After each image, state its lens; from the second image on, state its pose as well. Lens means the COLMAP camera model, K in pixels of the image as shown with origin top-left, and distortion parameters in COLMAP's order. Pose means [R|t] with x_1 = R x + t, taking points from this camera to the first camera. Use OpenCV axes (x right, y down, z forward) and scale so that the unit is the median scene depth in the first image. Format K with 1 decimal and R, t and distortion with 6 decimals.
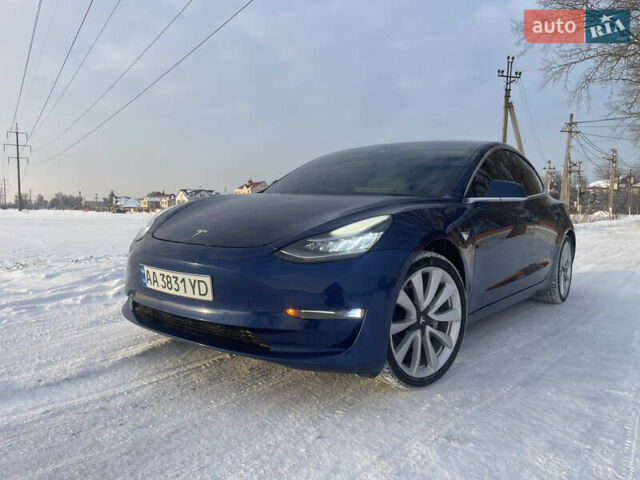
lens RADIAL K [[480.8, 0, 321.0], [0, 480.8, 242.5], [0, 0, 1]] dist [0.079034, -0.103881]
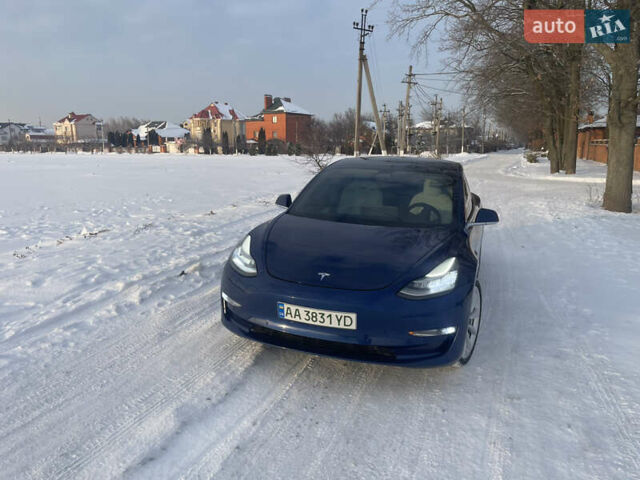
lens RADIAL K [[480.8, 0, 321.0], [0, 480.8, 242.5], [0, 0, 1]] dist [0.079034, -0.103881]
pose [[0.949520, -0.060851, 0.307749, -0.660780], [0.020891, 0.991094, 0.131512, -0.287245], [-0.313011, -0.118445, 0.942335, -0.250749]]
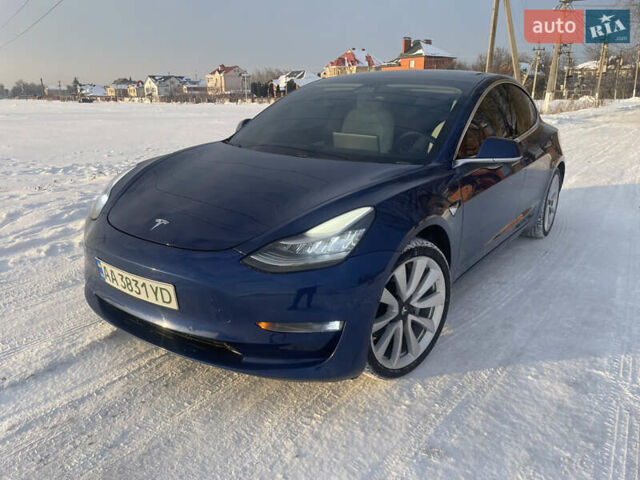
lens RADIAL K [[480.6, 0, 312.9], [0, 480.6, 243.3], [0, 0, 1]] dist [0.078731, -0.103723]
pose [[0.999544, -0.019537, 0.023044, 0.011239], [0.013845, 0.974170, 0.225389, -0.181350], [-0.026852, -0.224968, 0.973996, 0.113530]]
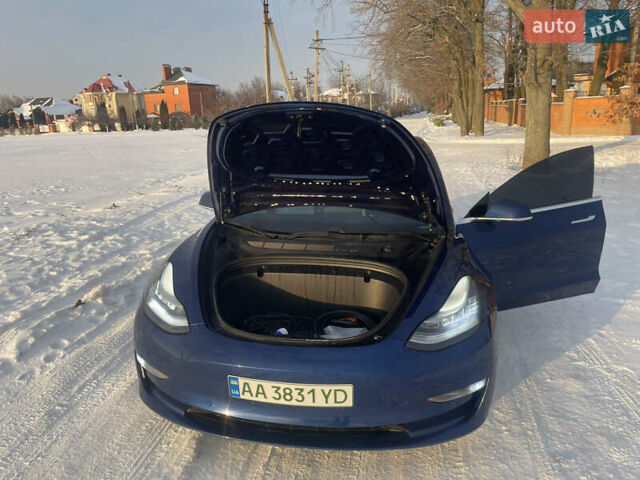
lens RADIAL K [[480.8, 0, 321.0], [0, 480.8, 242.5], [0, 0, 1]] dist [0.079034, -0.103881]
pose [[0.875762, -0.158512, 0.455978, -0.588652], [0.074053, 0.977487, 0.197576, -0.345523], [-0.477030, -0.139262, 0.867784, 0.214038]]
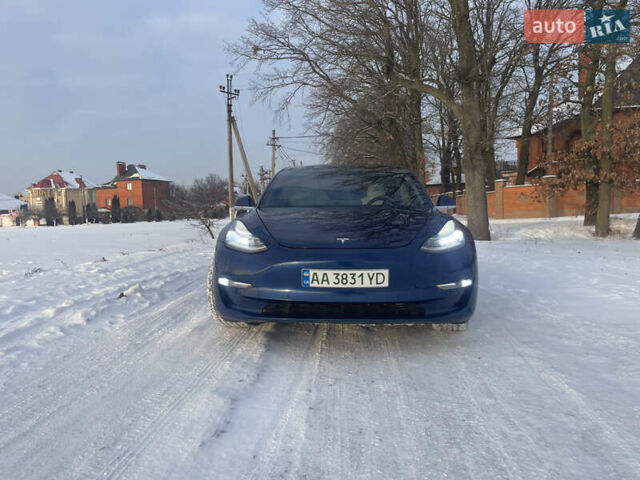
lens RADIAL K [[478.6, 0, 323.4], [0, 478.6, 237.4], [0, 0, 1]] dist [0.086814, -0.114835]
pose [[0.819112, -0.066425, 0.569775, -1.032430], [0.078213, 0.996930, 0.003785, -0.037279], [-0.568277, 0.041463, 0.821792, -0.042691]]
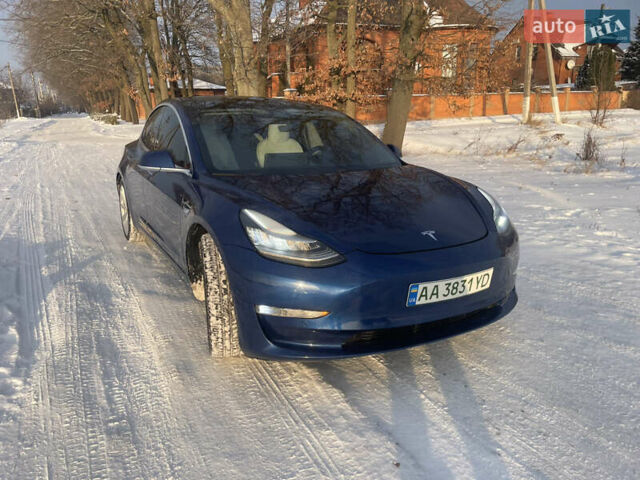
lens RADIAL K [[480.8, 0, 321.0], [0, 480.8, 242.5], [0, 0, 1]] dist [0.079034, -0.103881]
pose [[0.393050, -0.260466, 0.881855, -1.226491], [0.086005, 0.965251, 0.246765, -0.271416], [-0.915486, -0.021148, 0.401793, 0.799655]]
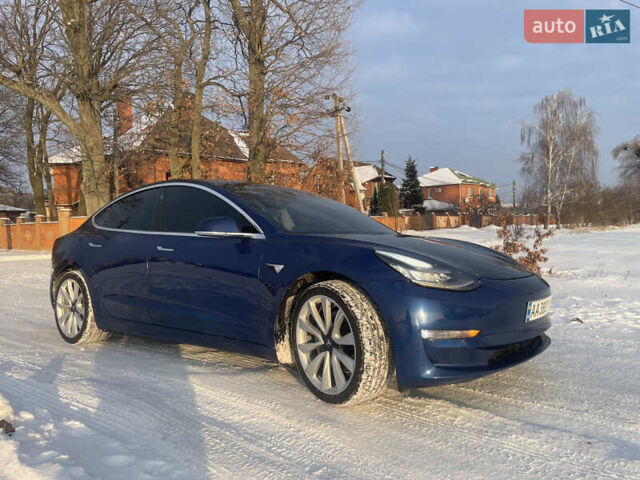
lens RADIAL K [[480.8, 0, 321.0], [0, 480.8, 242.5], [0, 0, 1]] dist [0.079034, -0.103881]
pose [[-0.007559, -0.028130, 0.999576, -1.483427], [0.093208, 0.995233, 0.028713, -0.167171], [-0.995618, 0.093386, -0.004901, 1.476616]]
